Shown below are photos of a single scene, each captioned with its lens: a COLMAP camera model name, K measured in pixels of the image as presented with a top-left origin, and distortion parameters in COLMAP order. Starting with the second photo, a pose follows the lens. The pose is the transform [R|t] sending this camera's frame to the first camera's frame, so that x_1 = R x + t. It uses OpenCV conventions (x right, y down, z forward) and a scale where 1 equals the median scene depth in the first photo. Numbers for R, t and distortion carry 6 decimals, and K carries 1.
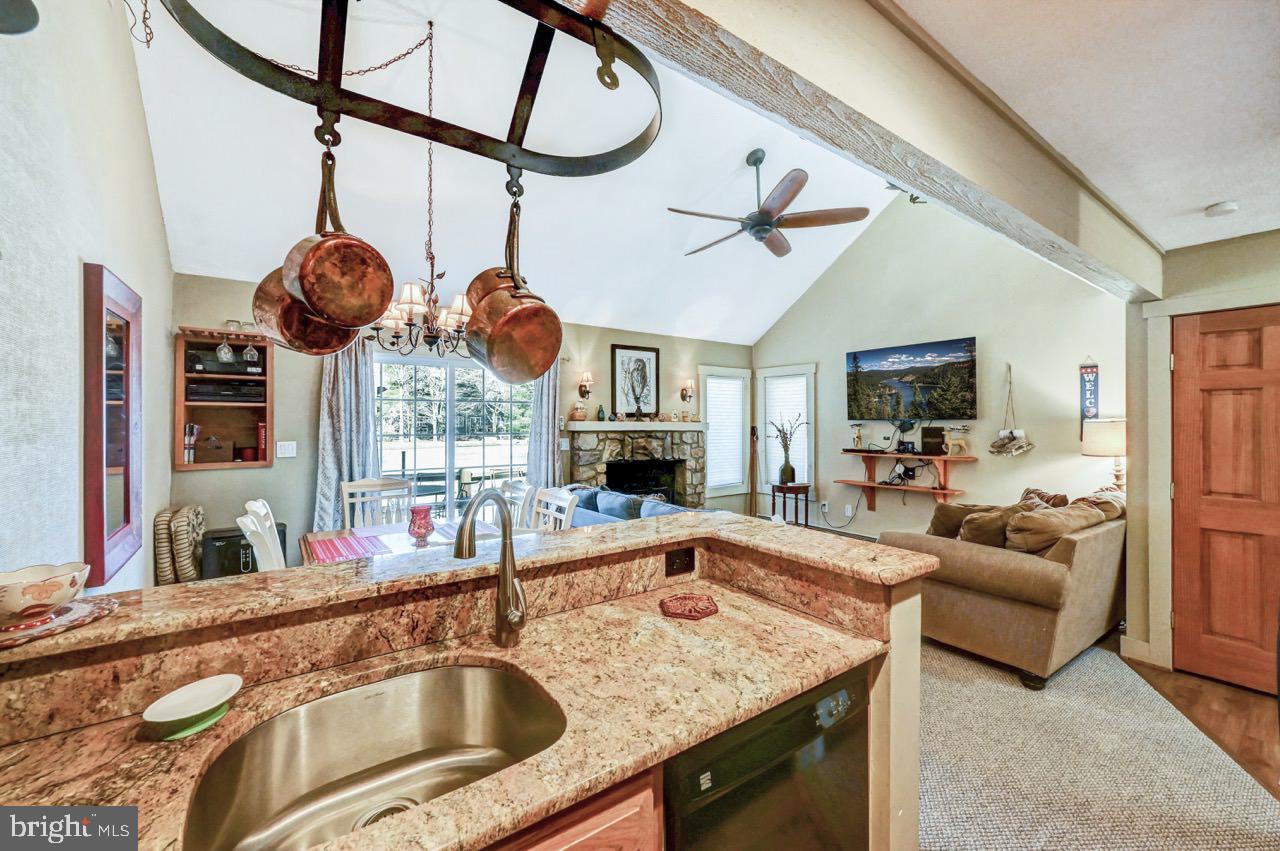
lens RADIAL K [[513.9, 0, 642.3], [0, 513.9, 414.1], [0, 0, 1]] dist [0.000145, 0.000304]
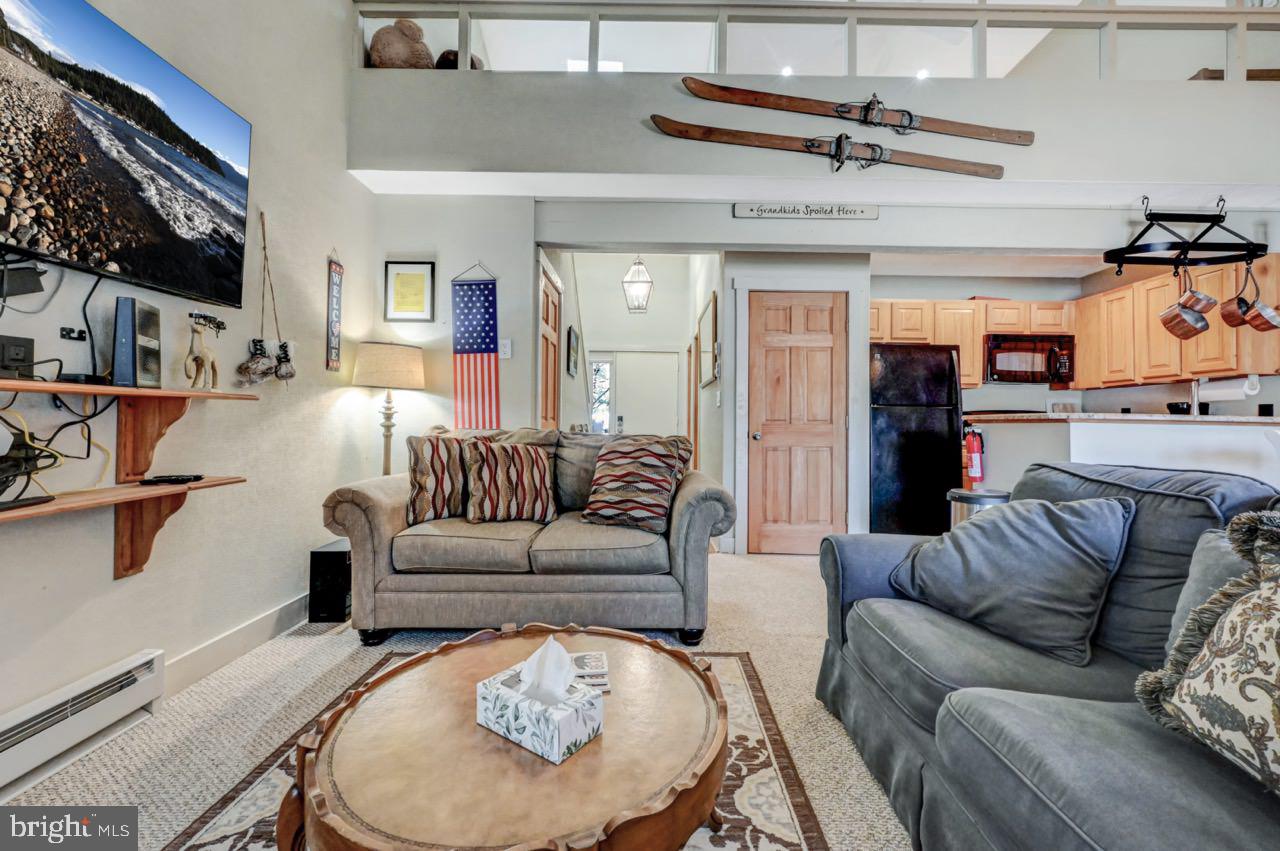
lens RADIAL K [[514.2, 0, 643.8], [0, 514.2, 410.8], [0, 0, 1]] dist [-0.001020, 0.000071]
pose [[-0.811552, 0.000637, 0.584281, 0.091251], [-0.021092, 0.999316, -0.030385, 0.090263], [-0.583900, -0.036983, -0.810983, 0.985275]]
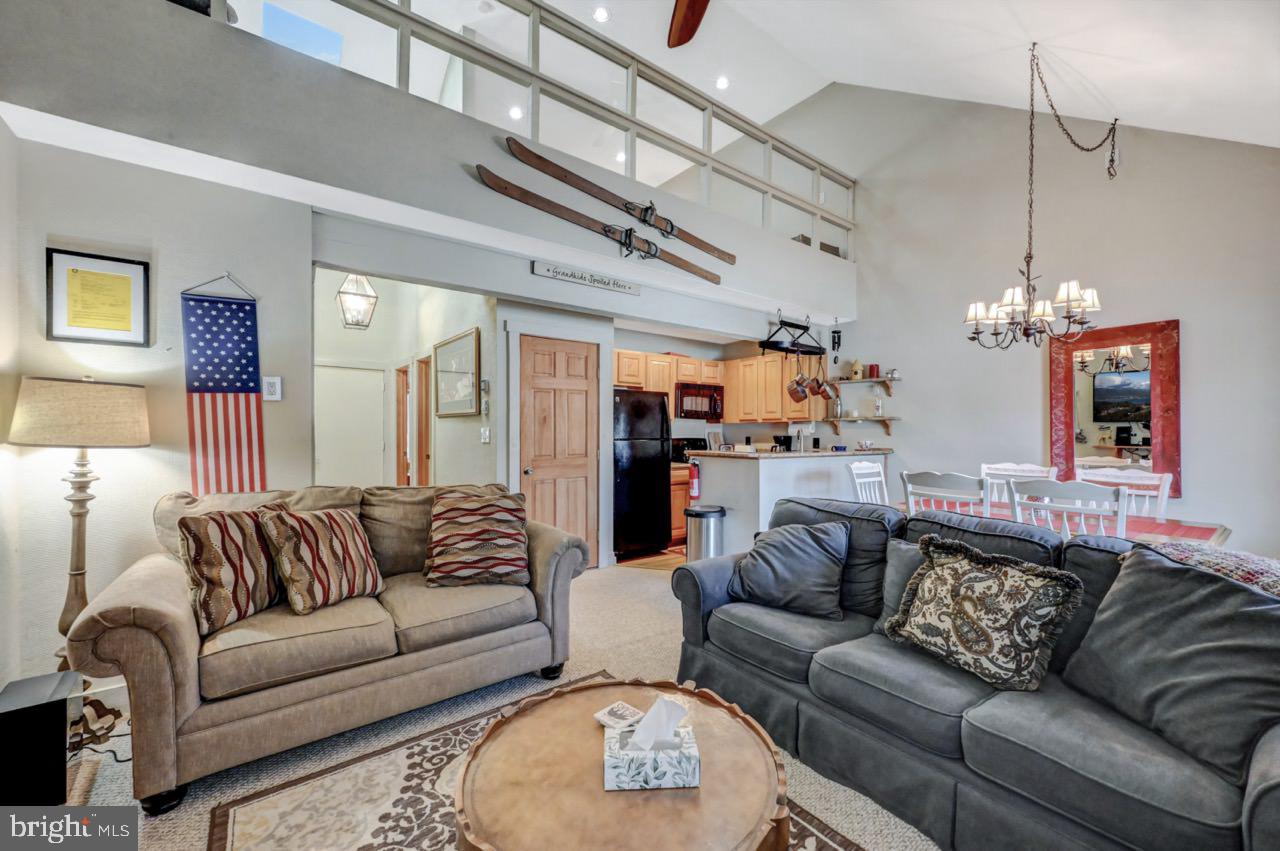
lens RADIAL K [[513.4, 0, 639.2], [0, 513.4, 430.4], [0, 0, 1]] dist [-0.002025, -0.000037]
pose [[-0.999454, -0.006110, -0.032469, 0.243780], [-0.005760, 0.999925, -0.010851, 0.045809], [0.032533, -0.010658, -0.999414, 1.088726]]
